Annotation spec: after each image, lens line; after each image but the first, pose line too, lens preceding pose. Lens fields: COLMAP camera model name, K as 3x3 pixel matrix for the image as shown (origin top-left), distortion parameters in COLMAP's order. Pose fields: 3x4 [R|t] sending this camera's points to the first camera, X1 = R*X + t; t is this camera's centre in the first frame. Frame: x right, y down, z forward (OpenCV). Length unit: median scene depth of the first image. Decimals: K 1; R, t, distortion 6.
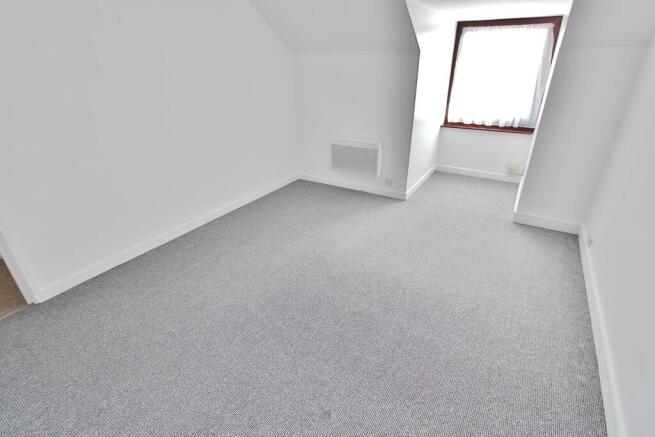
lens RADIAL K [[311.8, 0, 331.3], [0, 311.8, 214.1], [0, 0, 1]] dist [-0.023087, -0.000515]
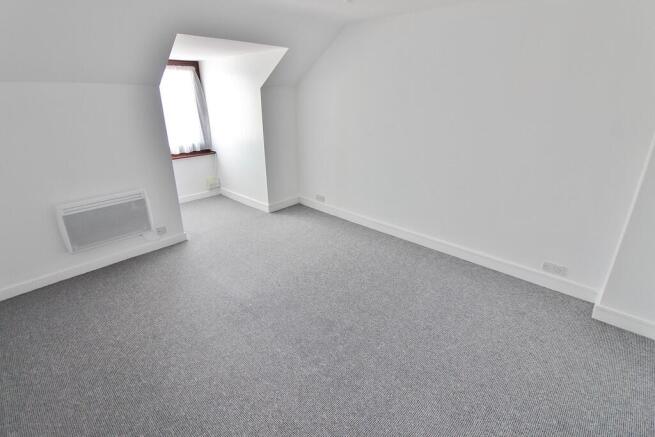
lens RADIAL K [[311.8, 0, 331.3], [0, 311.8, 214.1], [0, 0, 1]] dist [-0.023087, -0.000515]
pose [[0.186290, -0.337569, 0.922683, -0.532657], [0.427187, 0.873536, 0.233339, -0.150370], [-0.884764, 0.350689, 0.306936, 0.321695]]
